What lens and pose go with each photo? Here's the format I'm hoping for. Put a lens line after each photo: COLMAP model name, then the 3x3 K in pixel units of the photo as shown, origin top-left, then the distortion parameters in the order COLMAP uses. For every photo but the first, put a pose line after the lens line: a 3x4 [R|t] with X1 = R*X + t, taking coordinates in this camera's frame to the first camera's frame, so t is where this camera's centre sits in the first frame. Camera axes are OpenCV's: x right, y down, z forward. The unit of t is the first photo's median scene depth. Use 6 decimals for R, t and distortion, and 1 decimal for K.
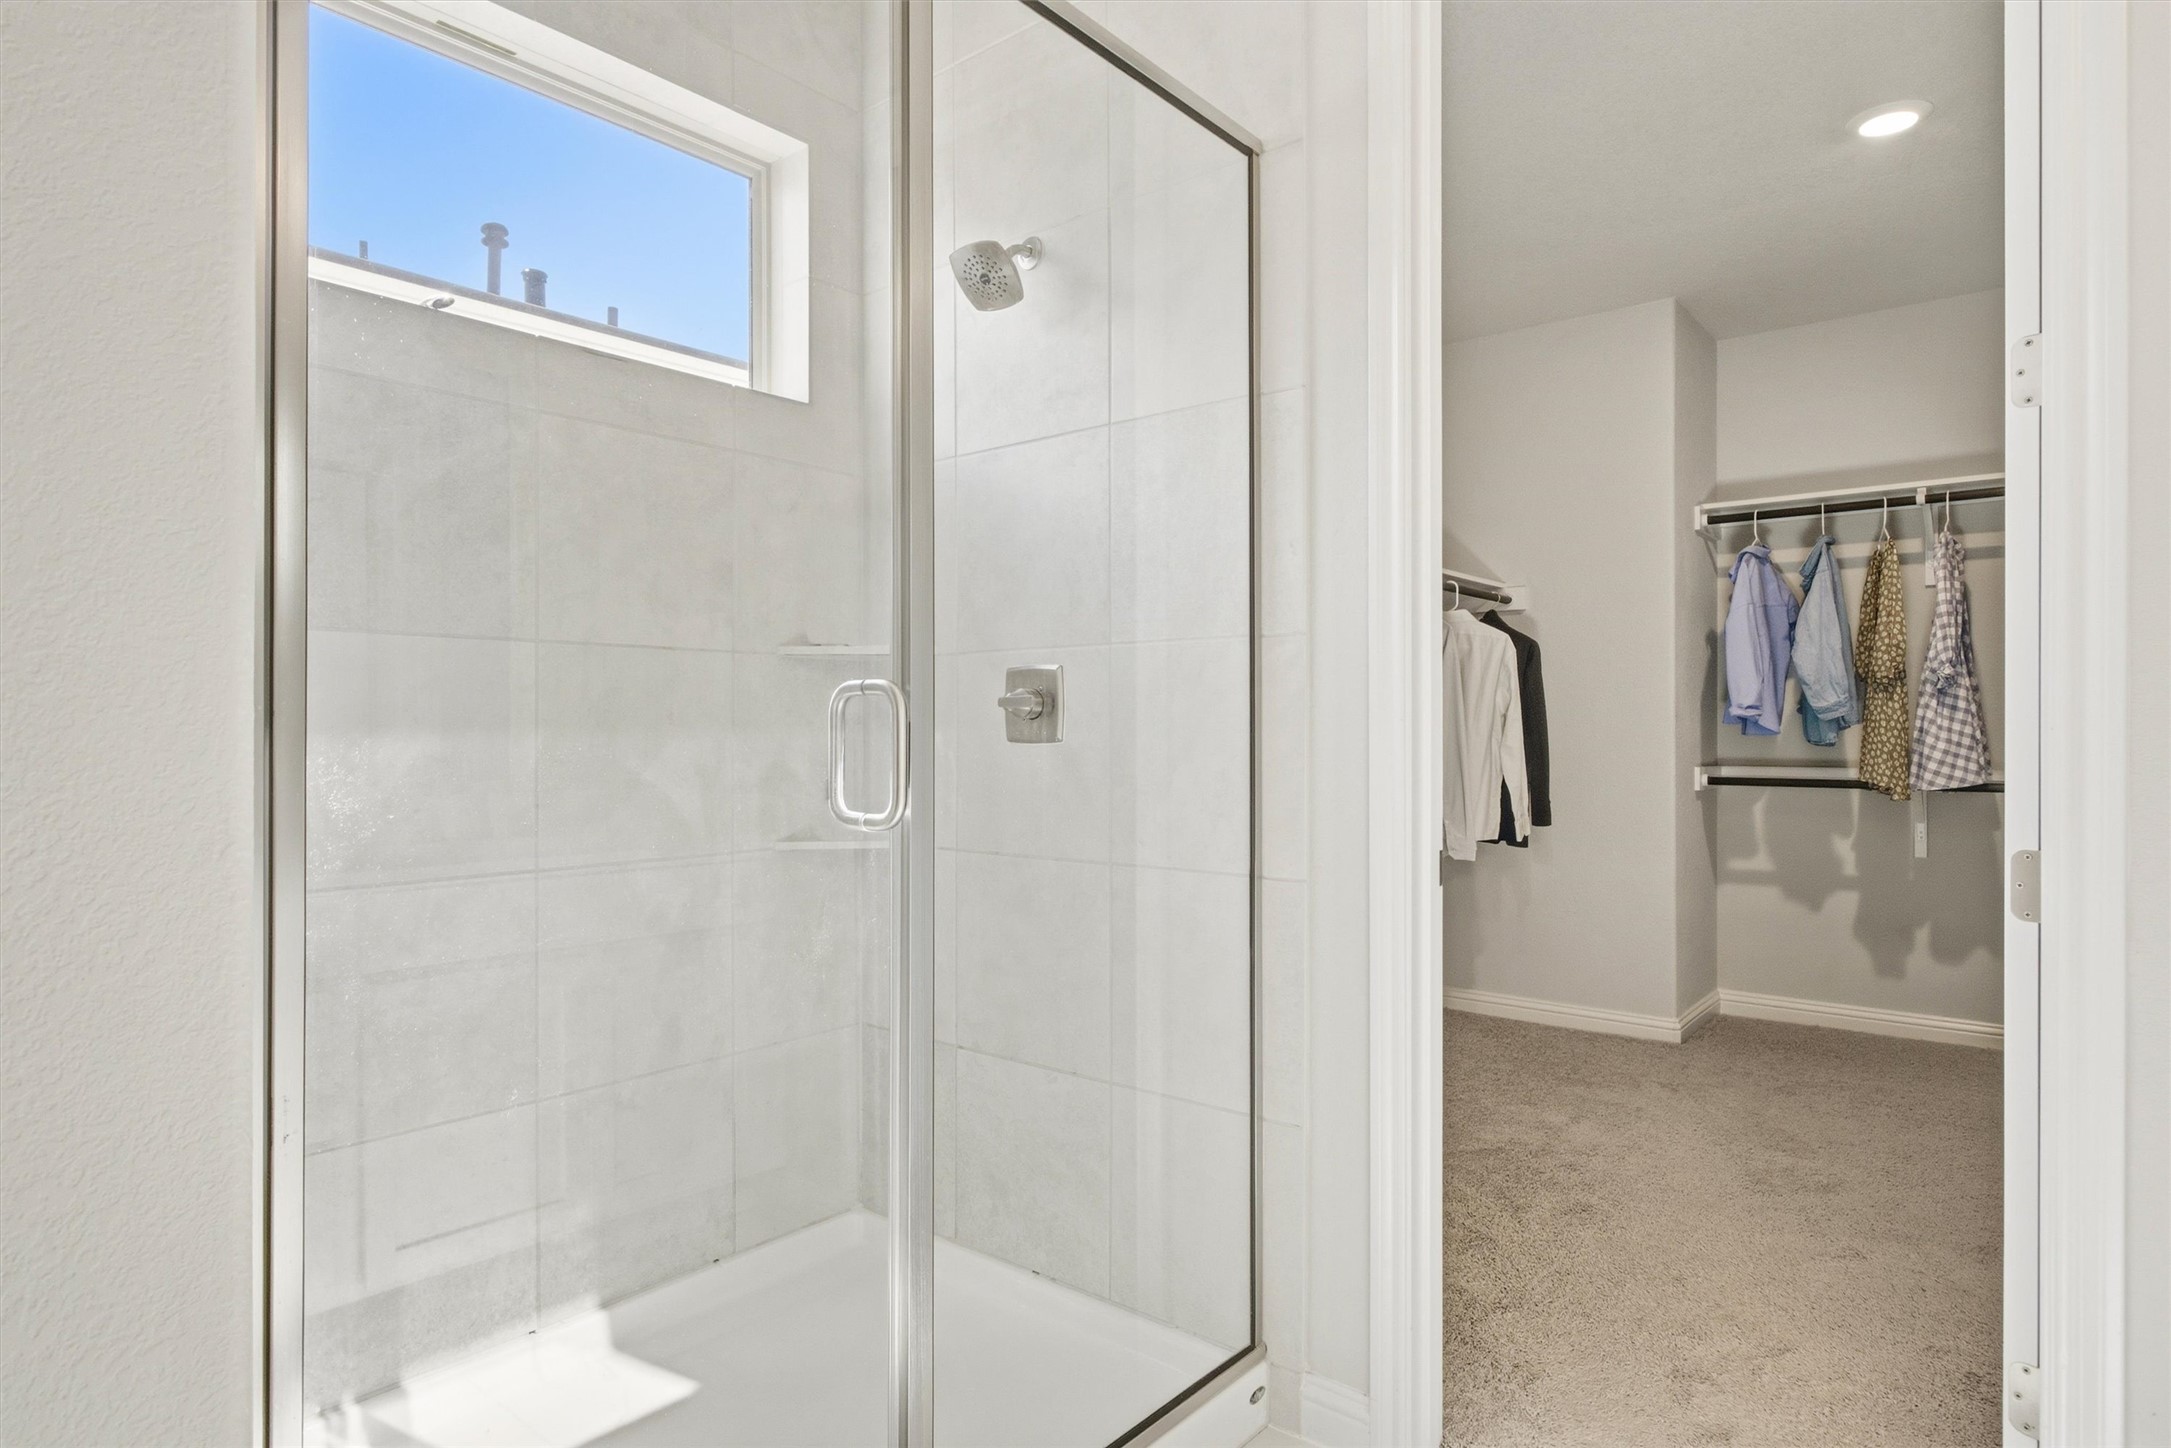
lens RADIAL K [[1219.3, 0, 1058.5], [0, 1219.3, 731.9], [0, 0, 1]] dist [0.001262, 0.000235]
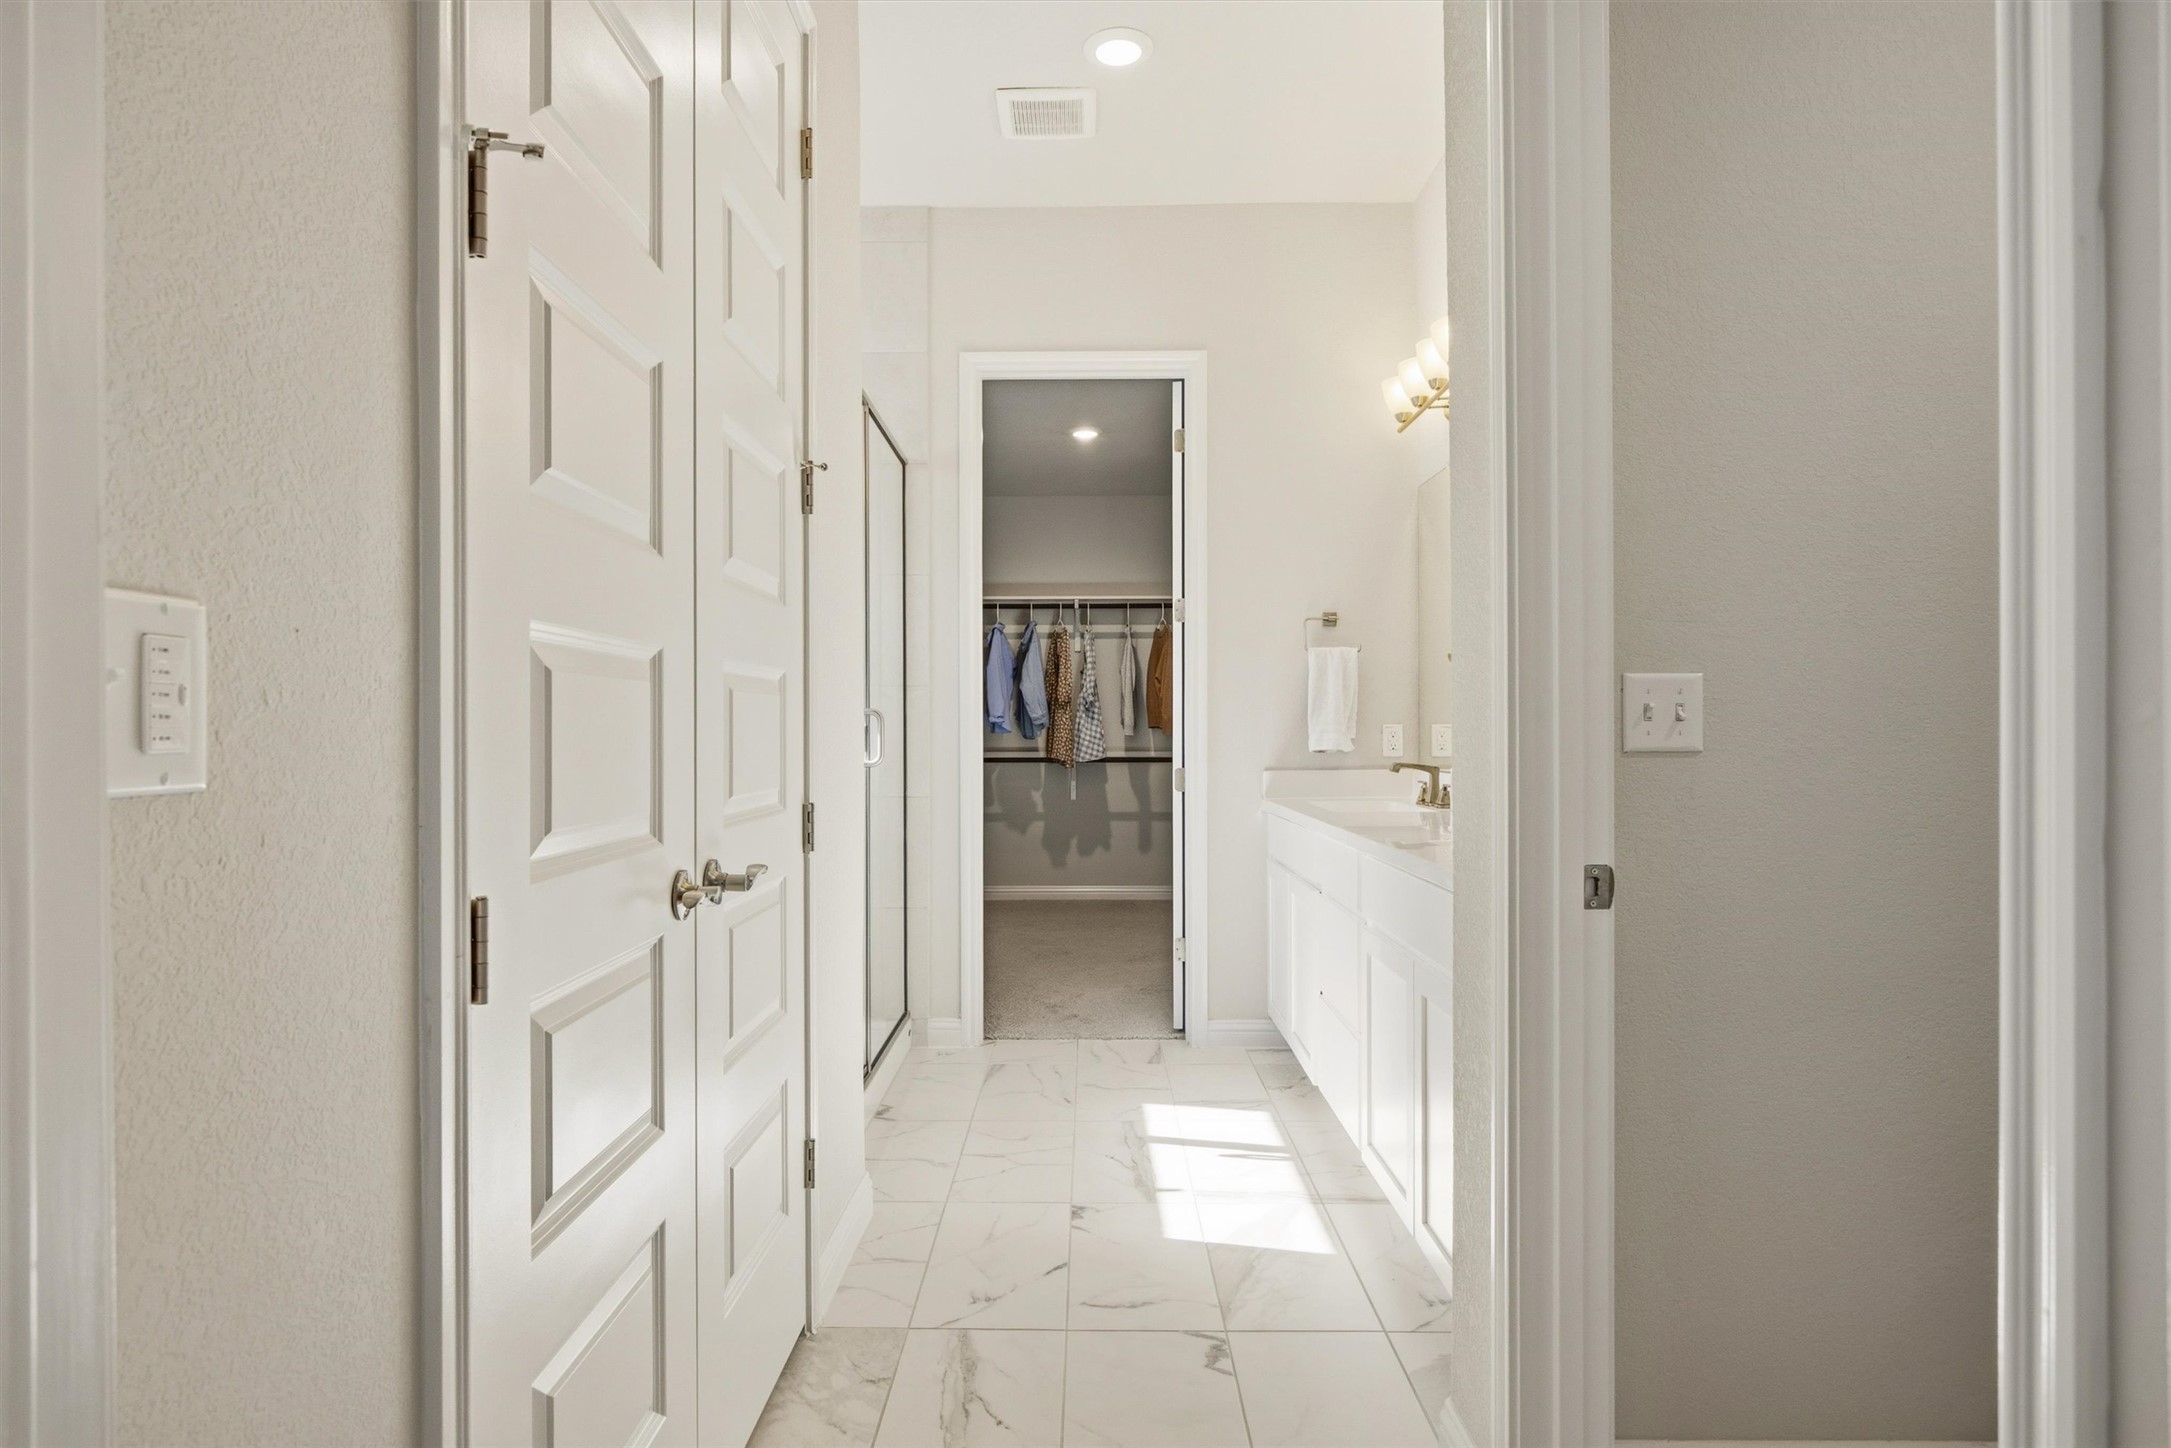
lens RADIAL K [[1219.3, 0, 1058.5], [0, 1219.3, 731.9], [0, 0, 1]] dist [0.001262, 0.000235]
pose [[0.772565, -0.003961, 0.634923, -0.497856], [0.005795, 0.999983, -0.000812, 0.002774], [-0.634909, 0.004307, 0.772575, -0.421267]]
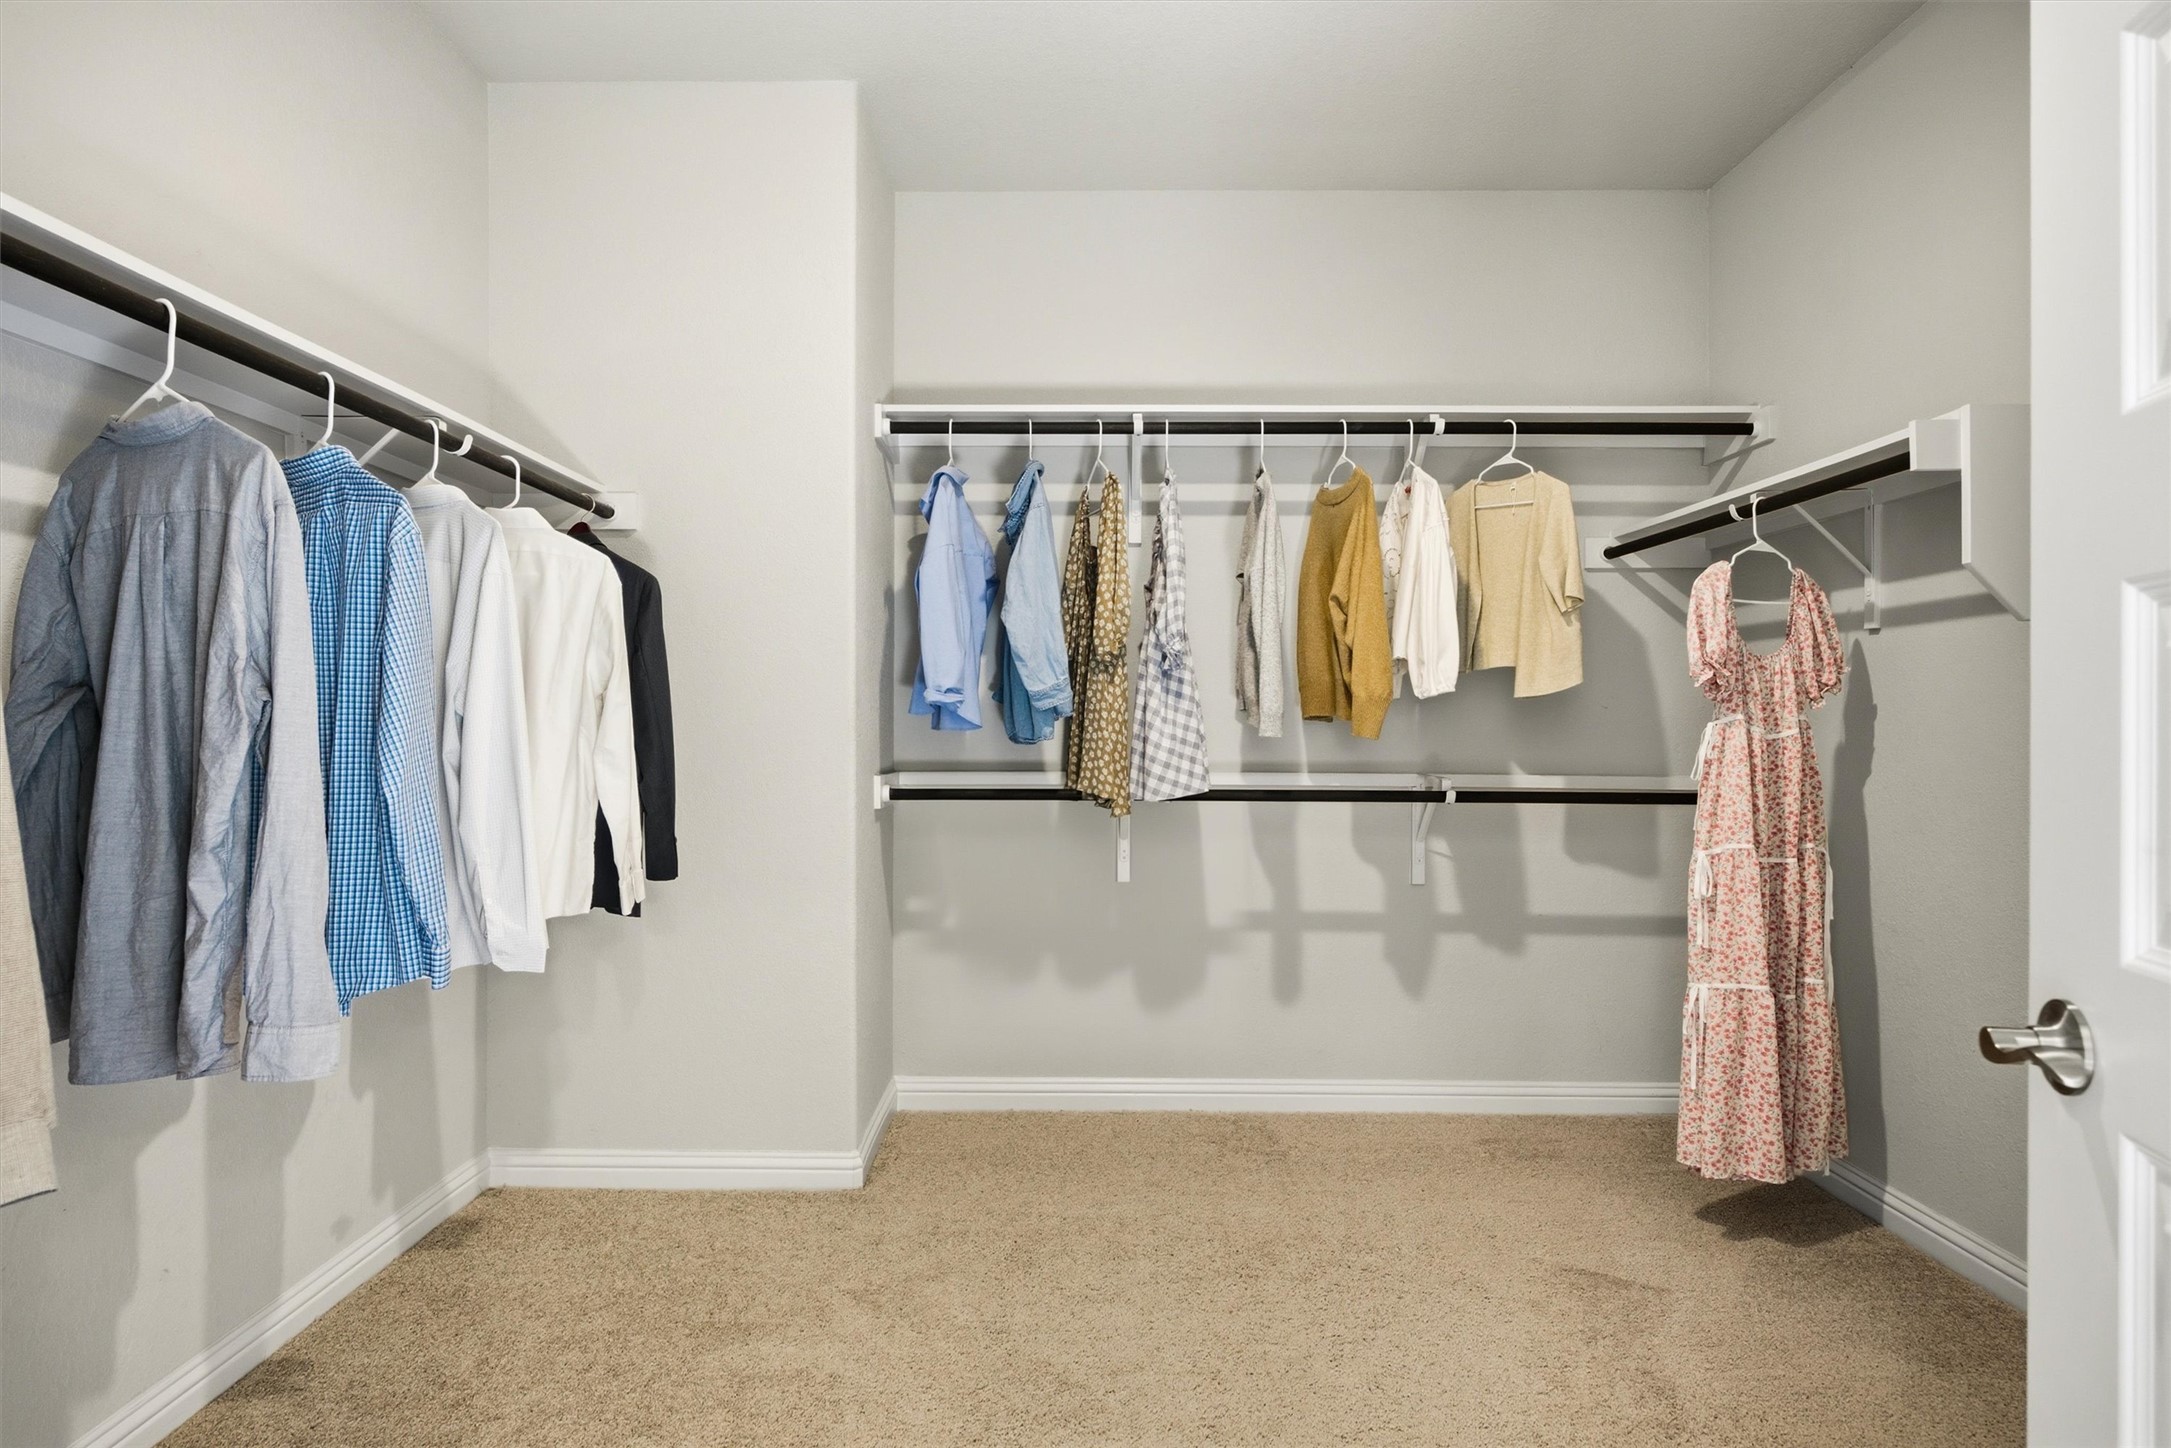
lens RADIAL K [[1275.5, 0, 1085.5], [0, 1275.5, 724.0], [0, 0, 1]] dist [-0.001763, -0.000675]
pose [[0.758420, 0.001780, 0.651764, 0.150272], [-0.000683, 0.999998, -0.001935, 0.000555], [-0.651766, 0.001022, 0.758419, 0.404209]]
